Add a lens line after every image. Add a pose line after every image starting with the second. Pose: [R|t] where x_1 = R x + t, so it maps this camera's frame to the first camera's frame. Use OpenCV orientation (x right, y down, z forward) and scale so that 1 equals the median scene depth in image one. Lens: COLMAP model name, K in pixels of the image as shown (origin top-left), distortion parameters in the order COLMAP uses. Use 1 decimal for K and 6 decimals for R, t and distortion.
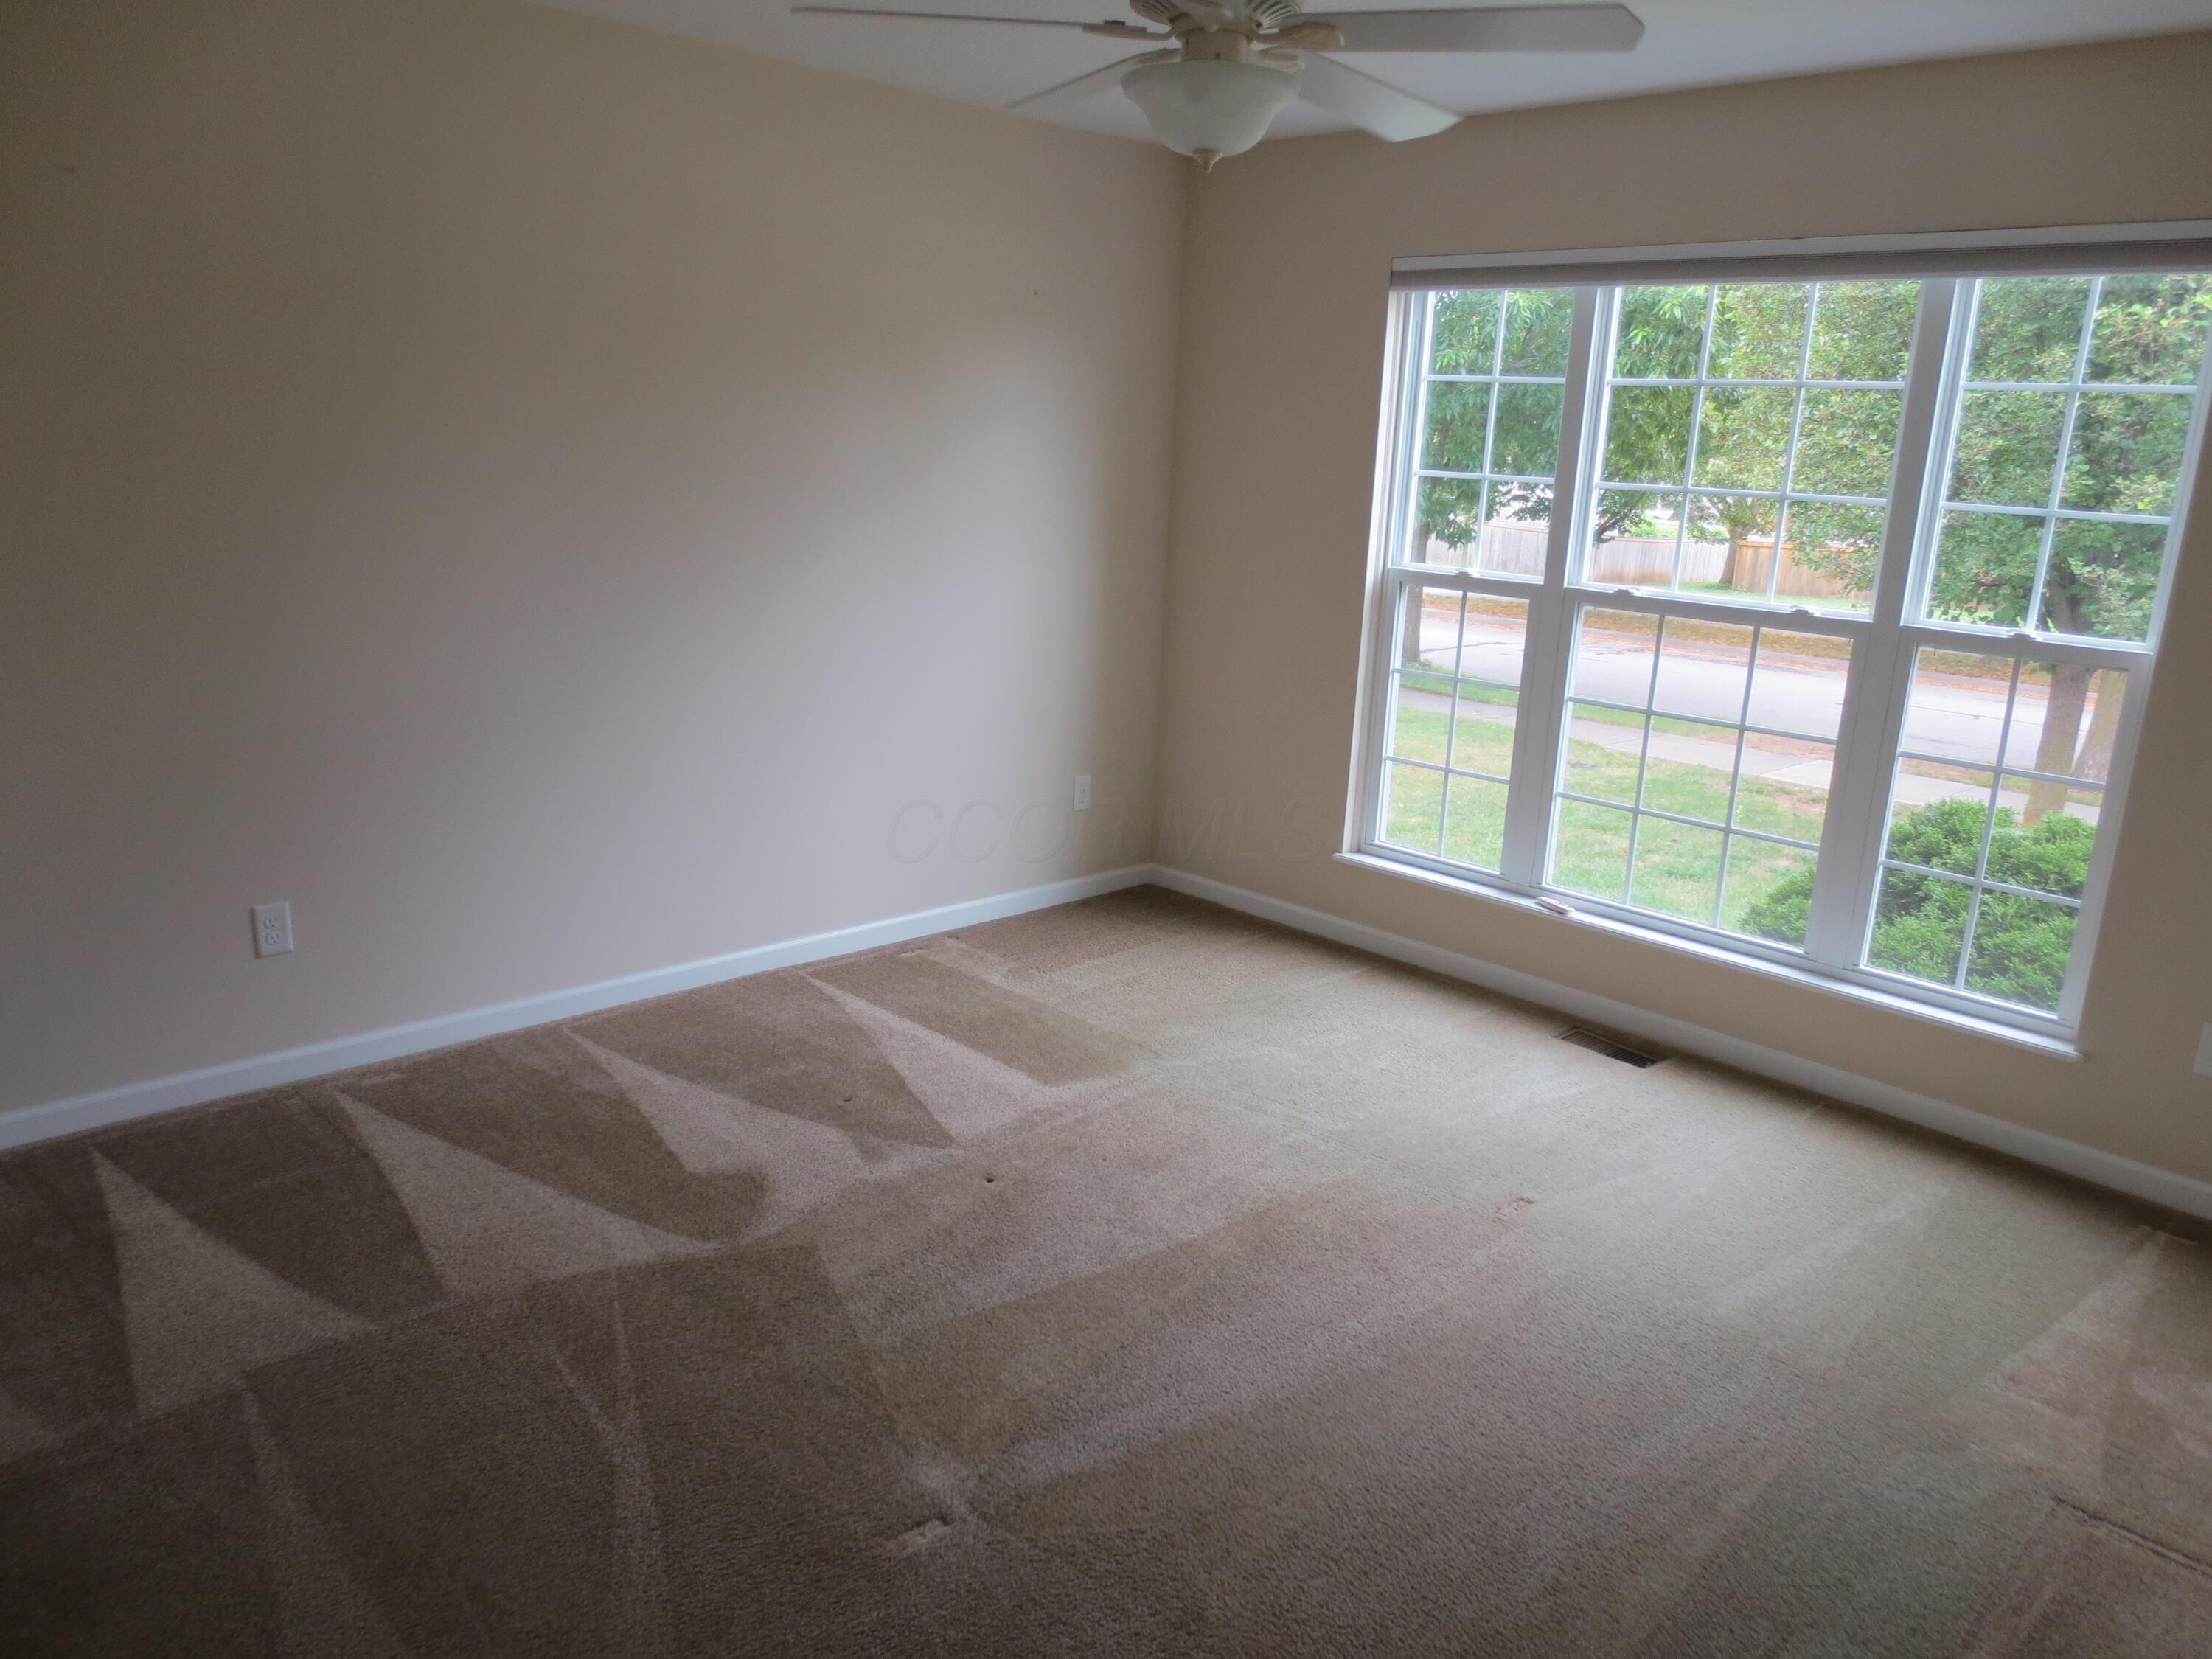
lens RADIAL K [[1566.1, 0, 1107.2], [0, 1566.1, 830.3], [0, 0, 1]] dist [-0.043939, 0.022962]
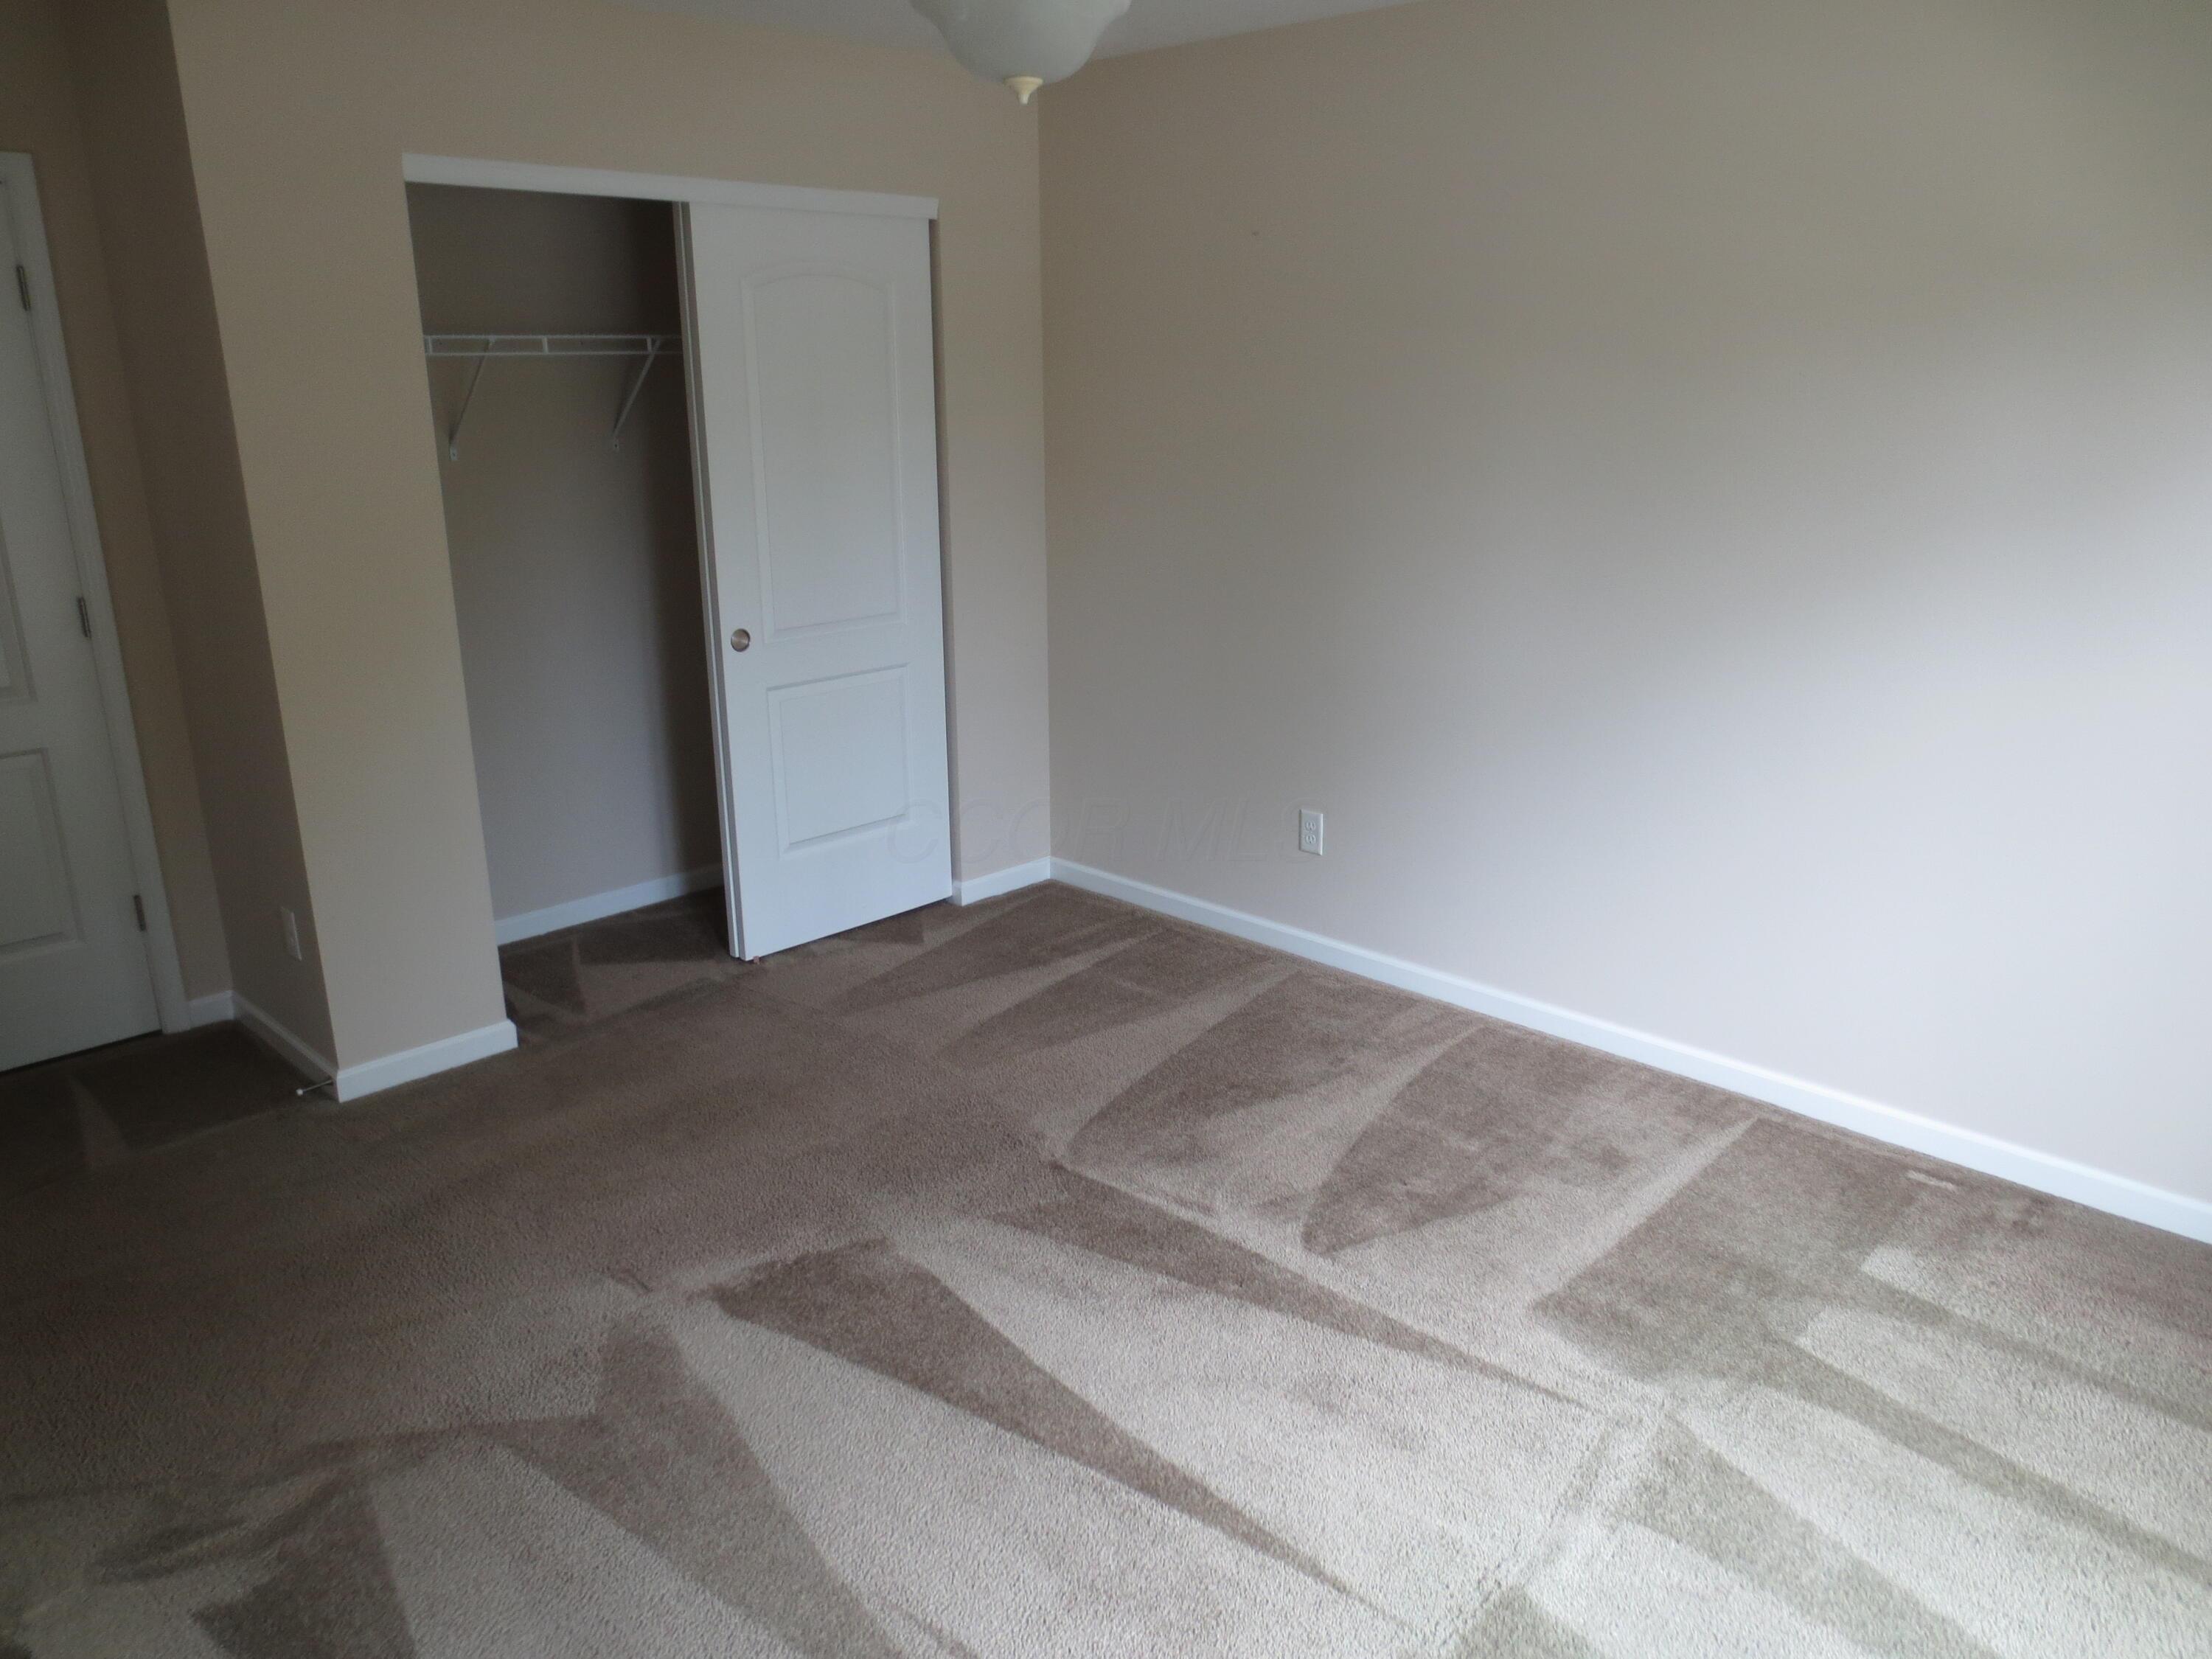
lens RADIAL K [[1566.1, 0, 1088.3], [0, 1566.1, 828.6], [0, 0, 1]] dist [-0.043939, 0.022962]
pose [[0.008304, 0.248361, -0.968632, 0.652389], [-0.227925, 0.943637, 0.239998, -0.193958], [0.973643, 0.218783, 0.064444, 0.733671]]
